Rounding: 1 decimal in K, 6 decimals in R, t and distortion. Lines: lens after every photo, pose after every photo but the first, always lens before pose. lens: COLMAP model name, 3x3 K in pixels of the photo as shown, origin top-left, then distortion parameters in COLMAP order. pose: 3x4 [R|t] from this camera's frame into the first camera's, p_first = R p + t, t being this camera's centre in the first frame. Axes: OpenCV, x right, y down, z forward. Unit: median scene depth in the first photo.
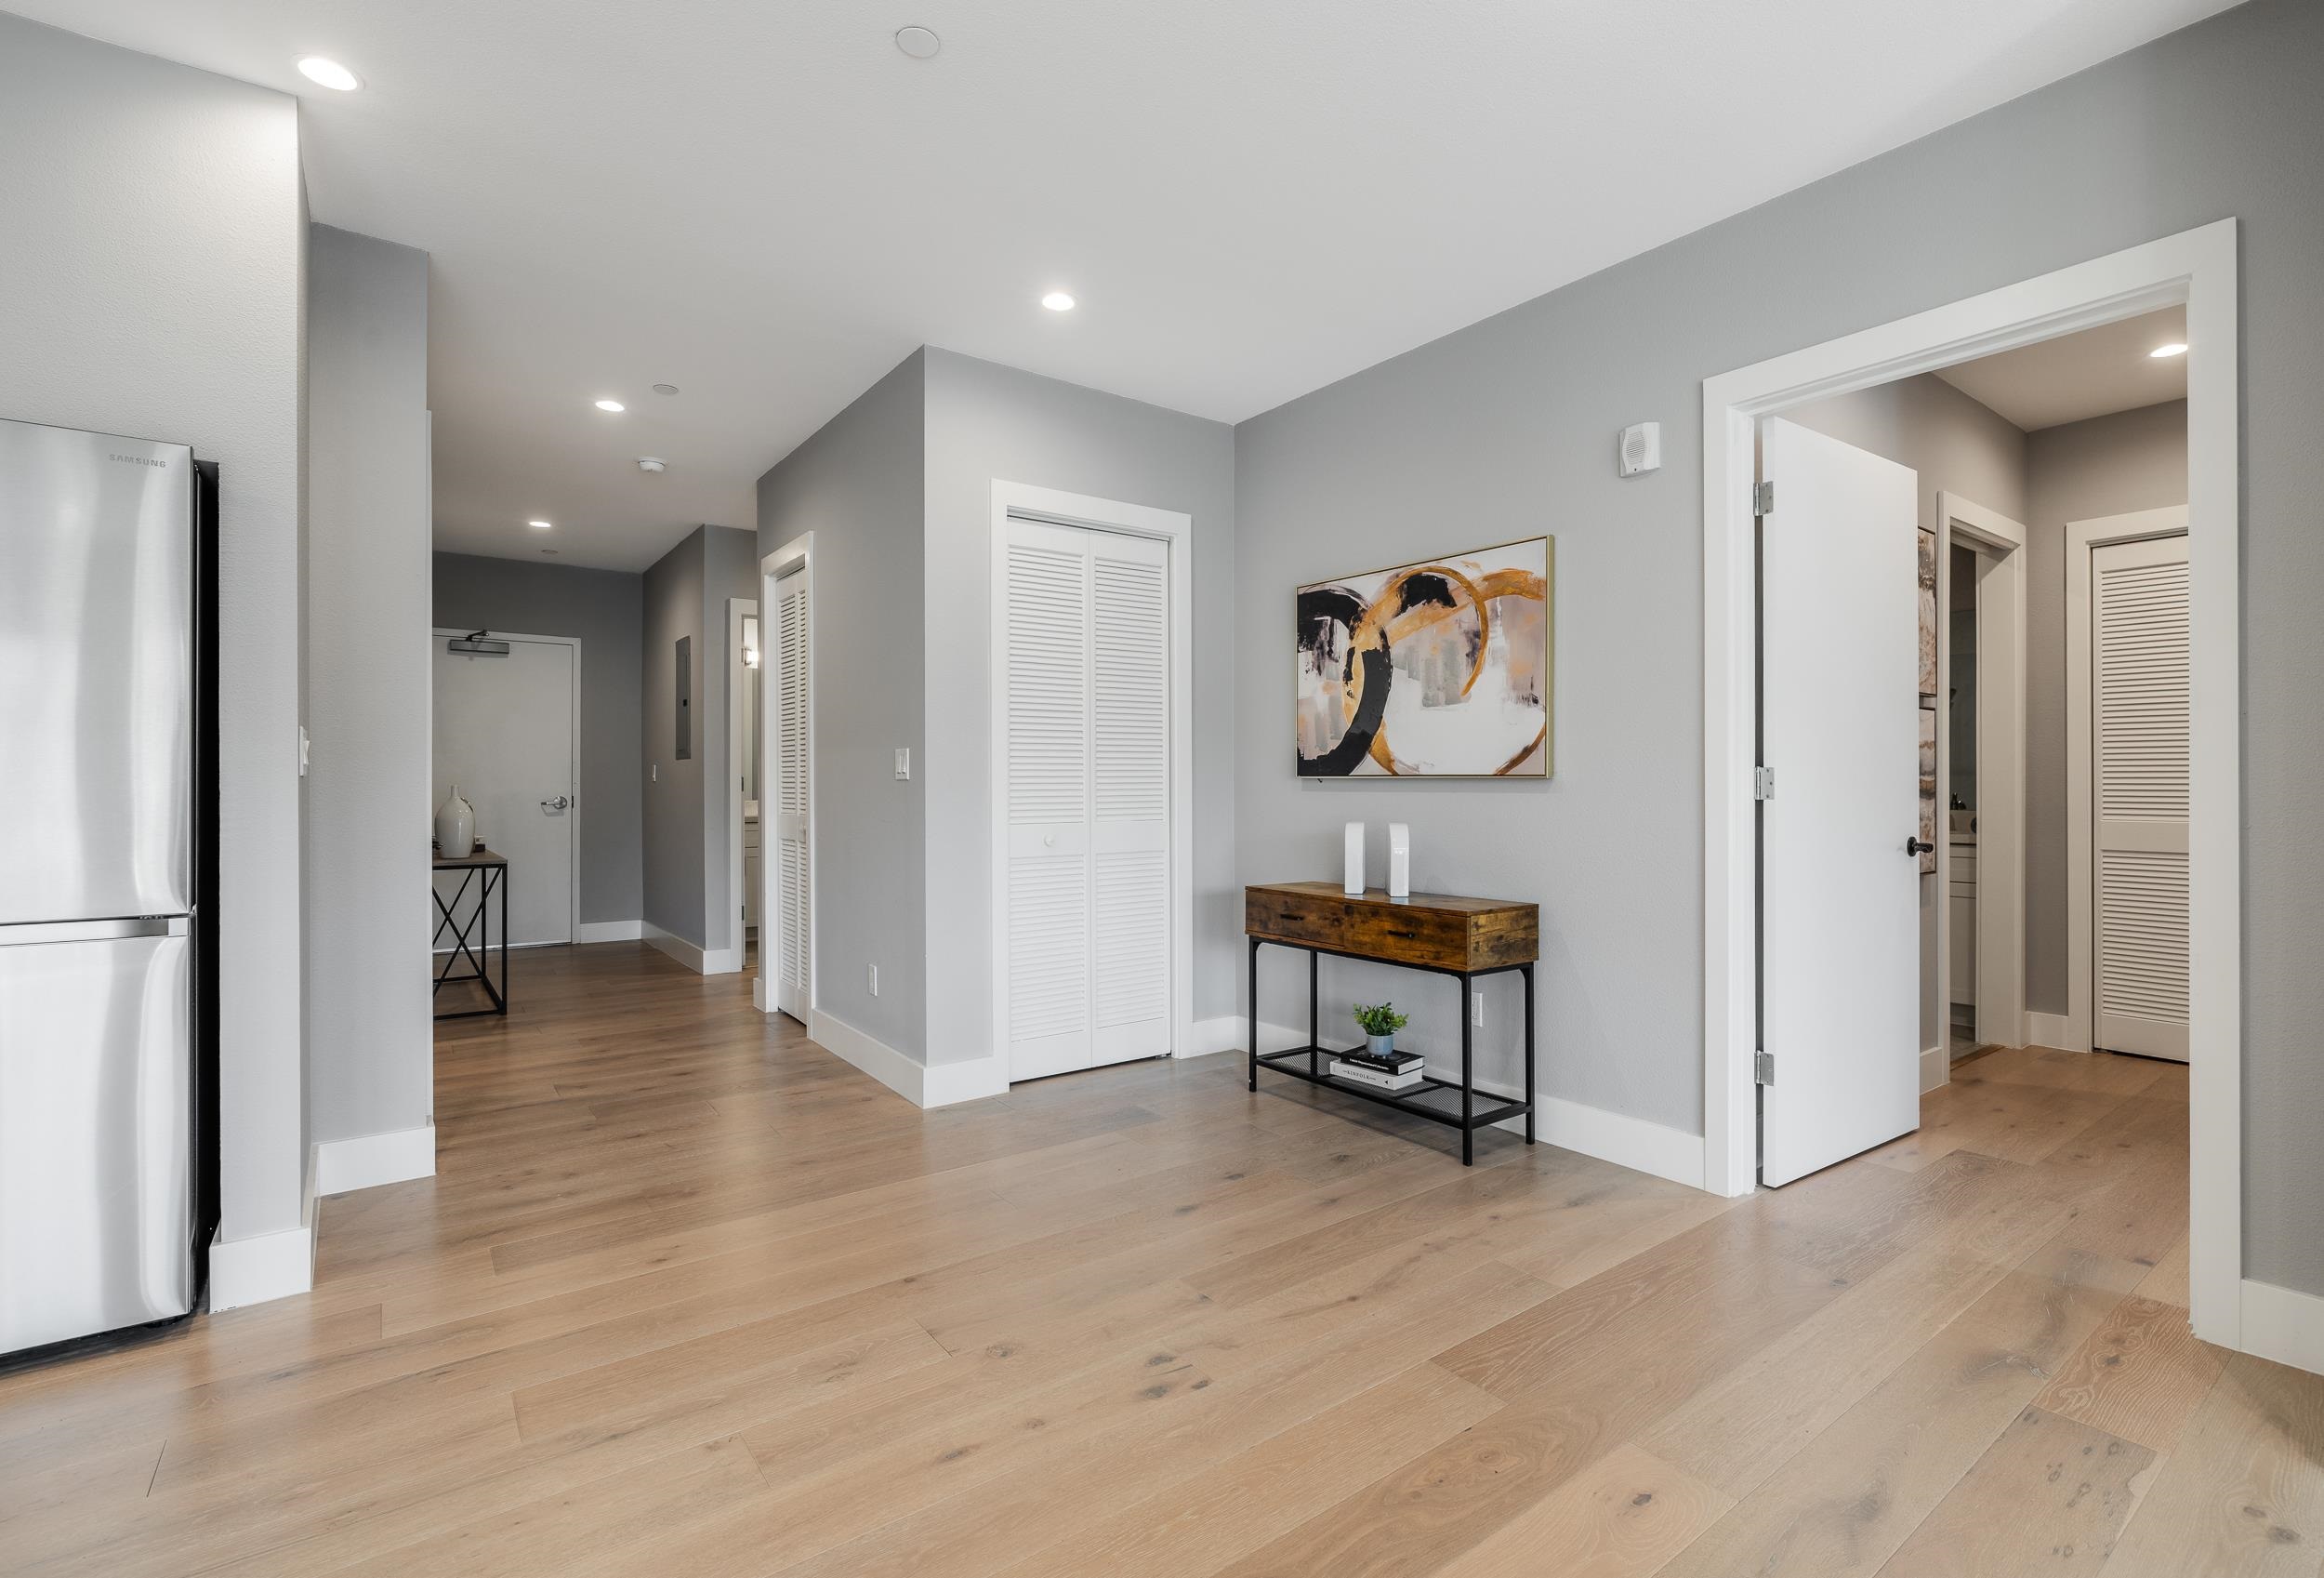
lens RADIAL K [[1056.9, 0, 1171.9], [0, 1056.9, 782.7], [0, 0, 1]] dist [0.003015, 0.001312]
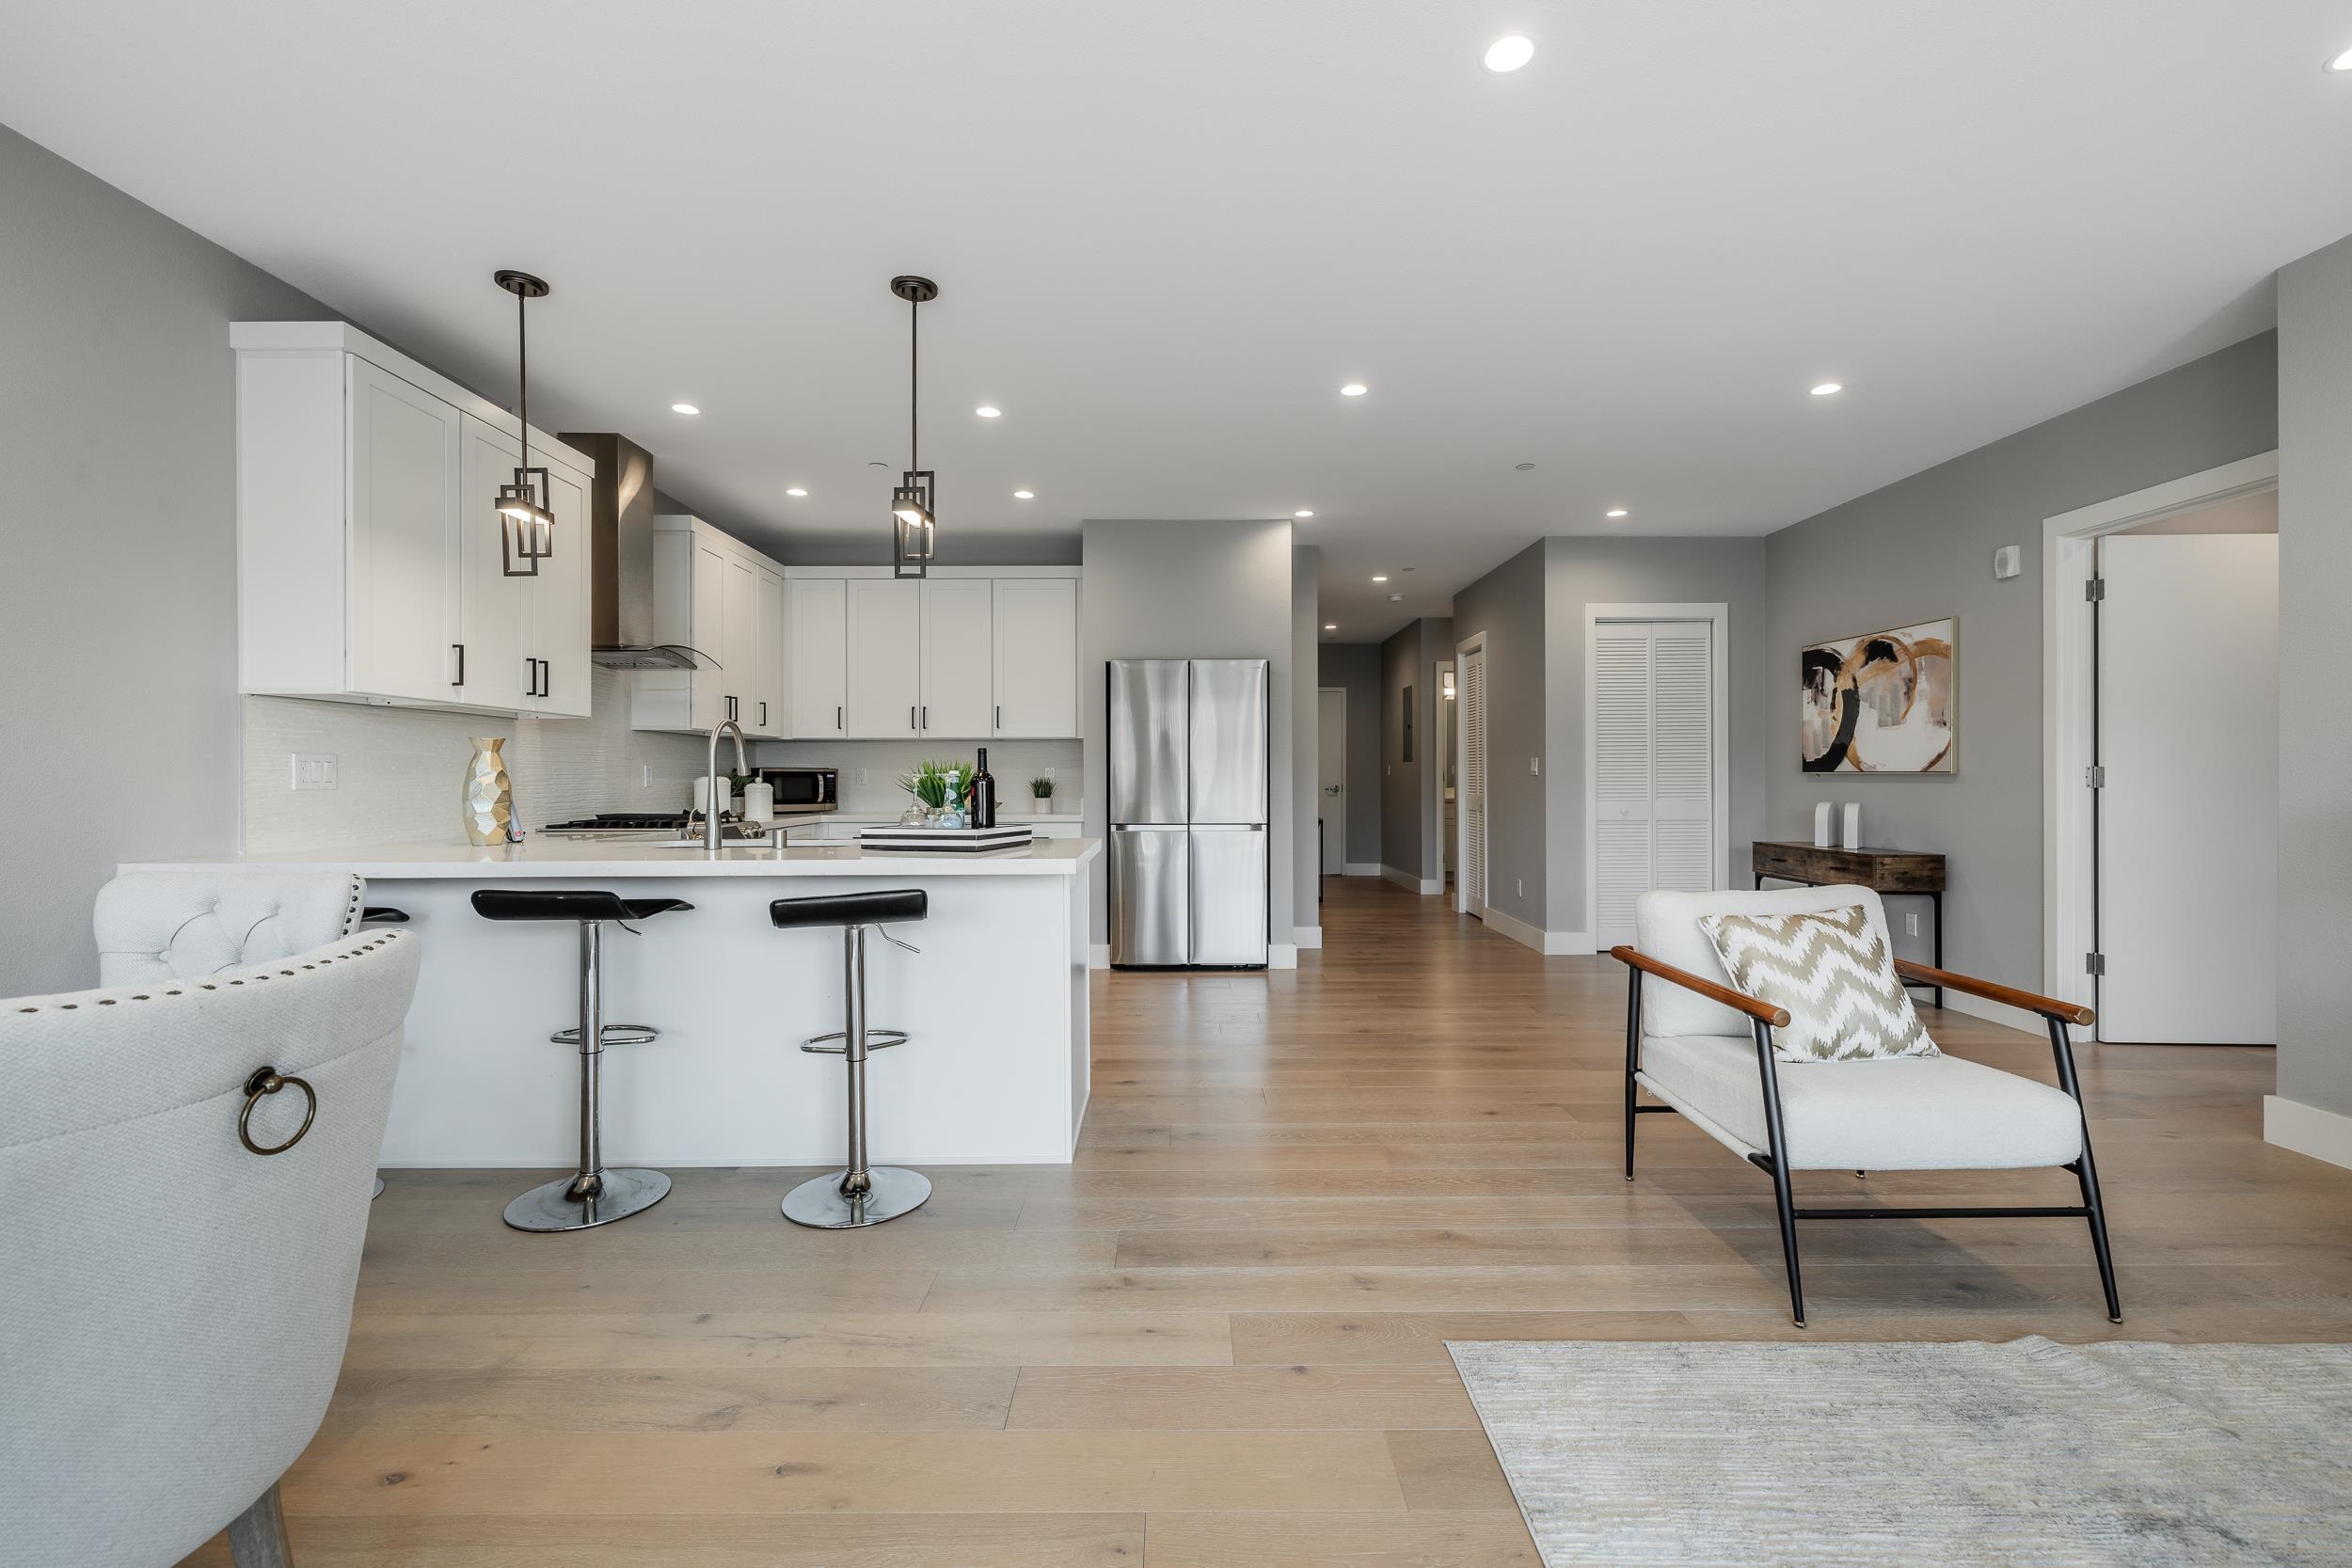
lens RADIAL K [[1008.3, 0, 1175.0], [0, 1008.3, 777.2], [0, 0, 1]] dist [0.002685, -0.000467]
pose [[0.804264, -0.000739, -0.594272, 0.261639], [0.001665, 0.999998, 0.001011, -0.002204], [0.594270, -0.001802, 0.804264, -0.709499]]
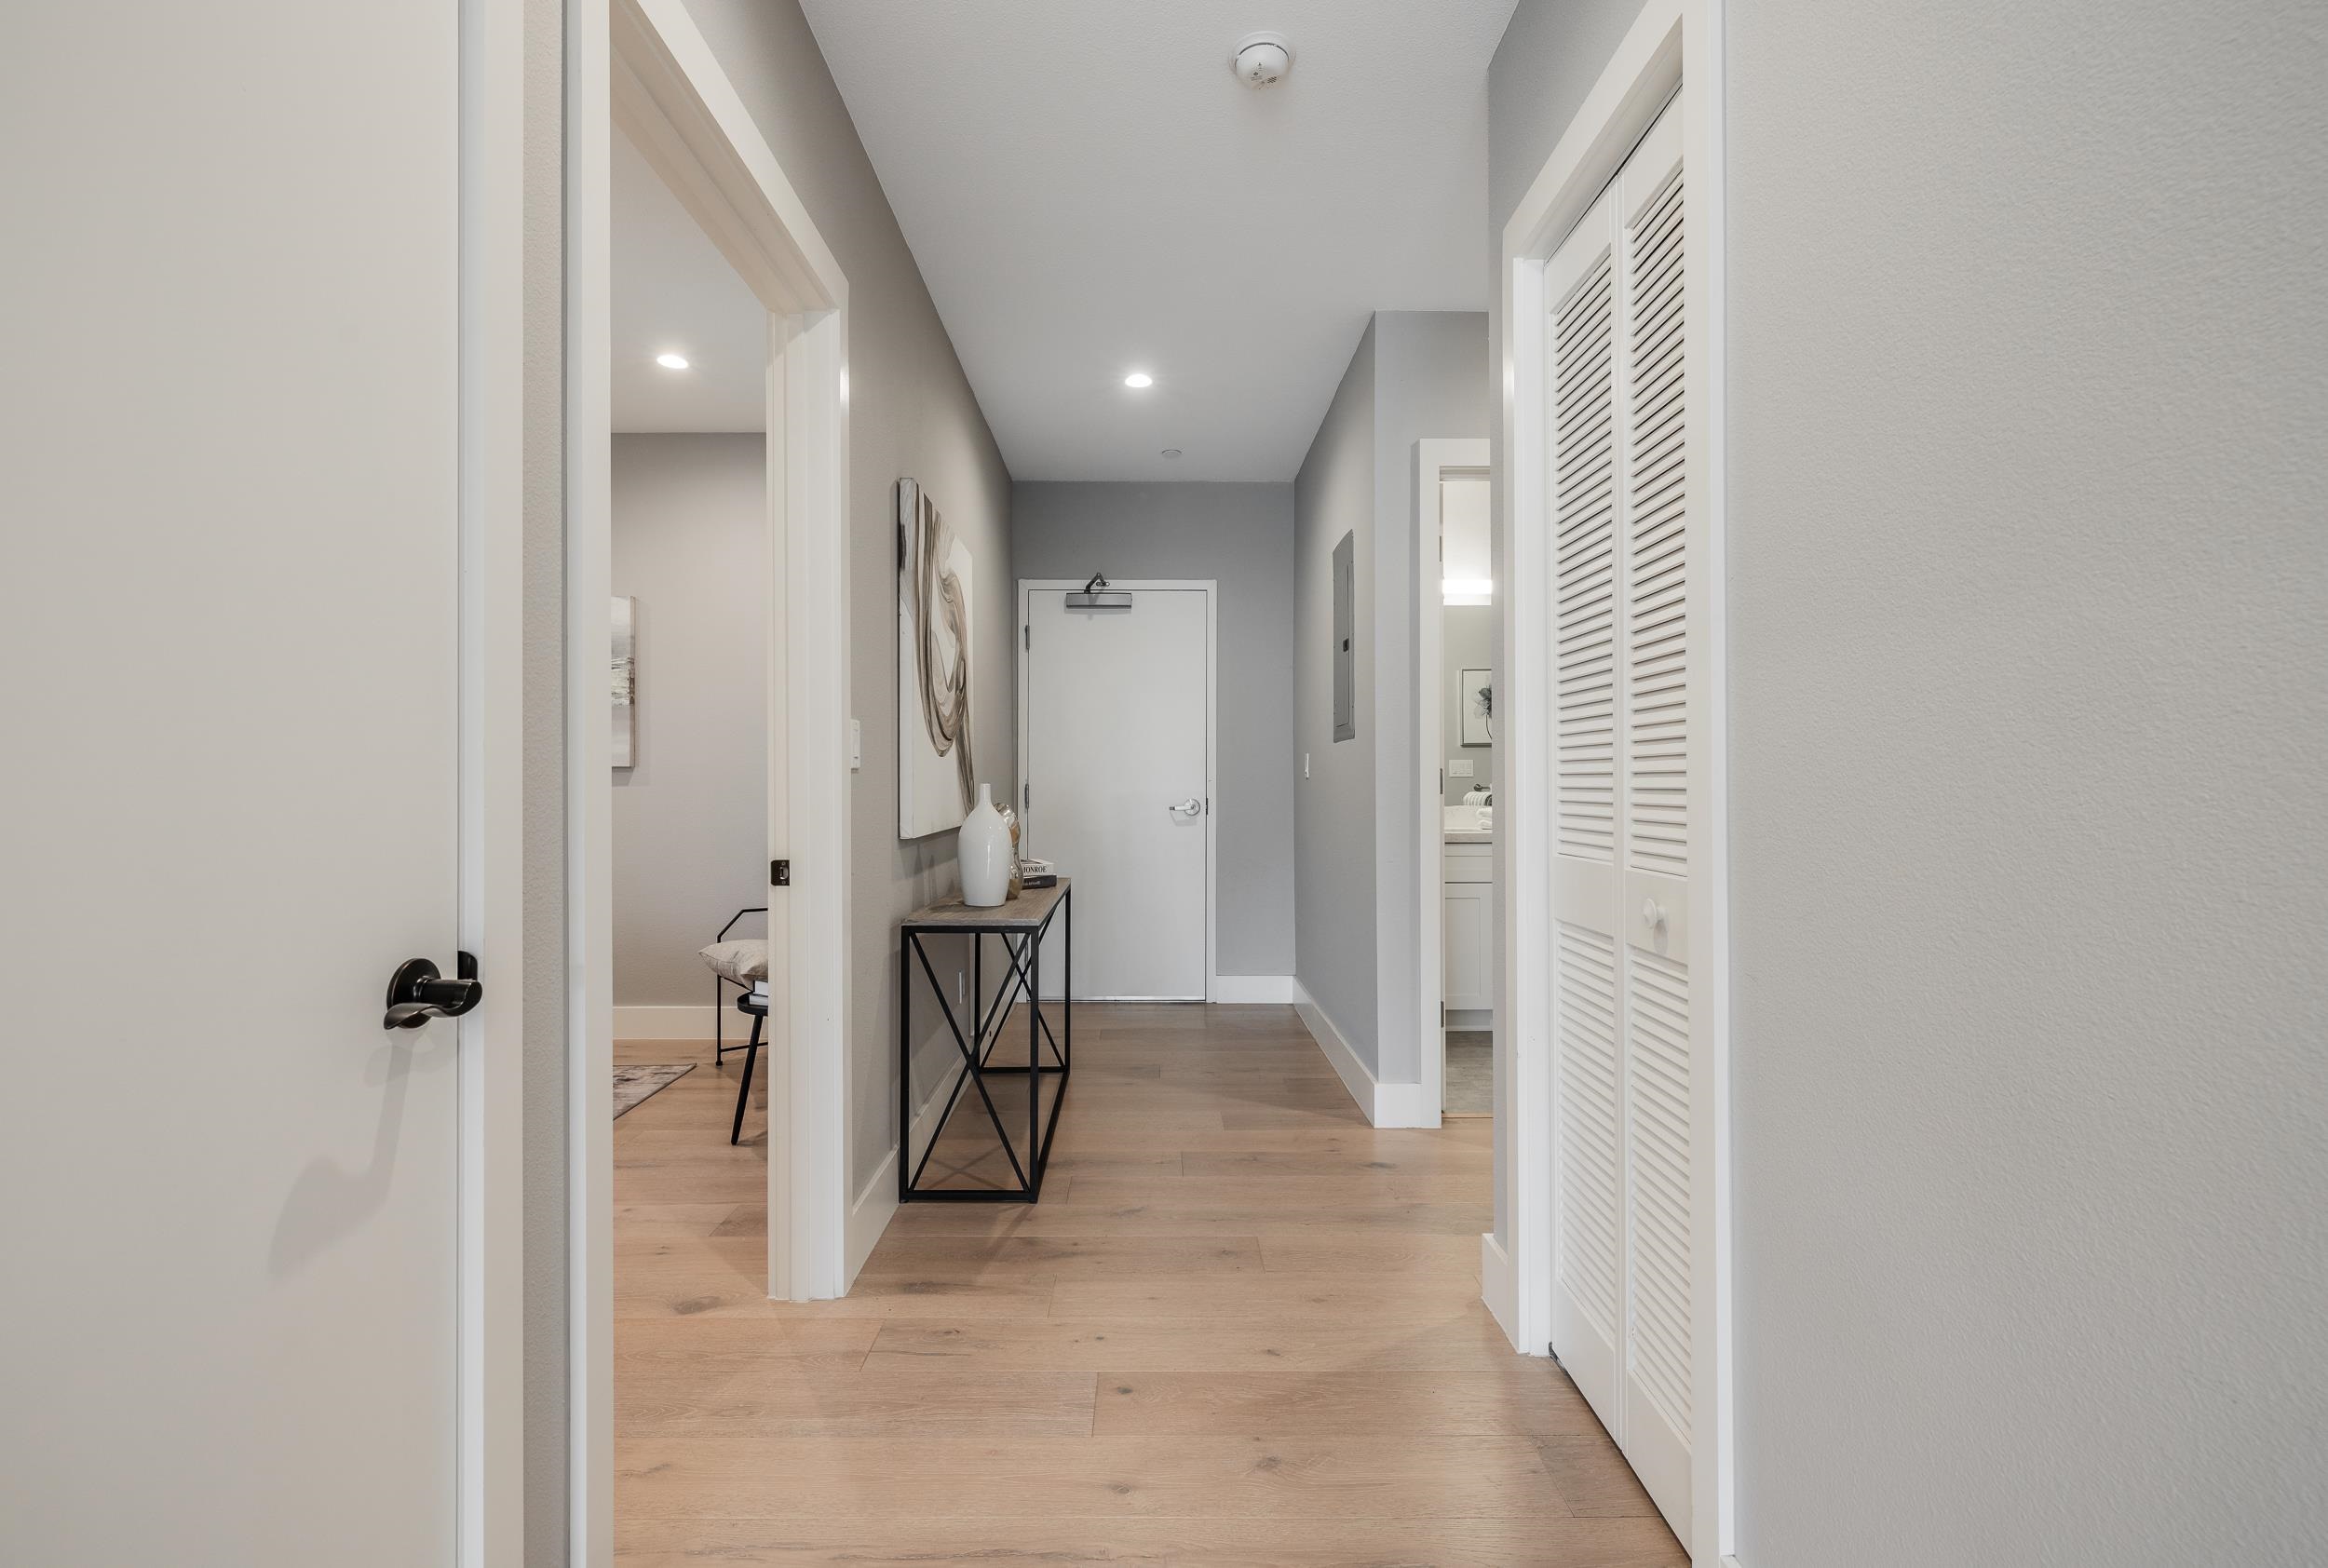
lens RADIAL K [[984.3, 0, 1170.1], [0, 984.3, 775.3], [0, 0, 1]] dist [-0.000902, 0.000007]
pose [[0.810864, -0.004294, -0.585219, -0.348050], [-0.000997, 0.999962, -0.008718, 0.004625], [0.585234, 0.007652, 0.810828, 0.791966]]
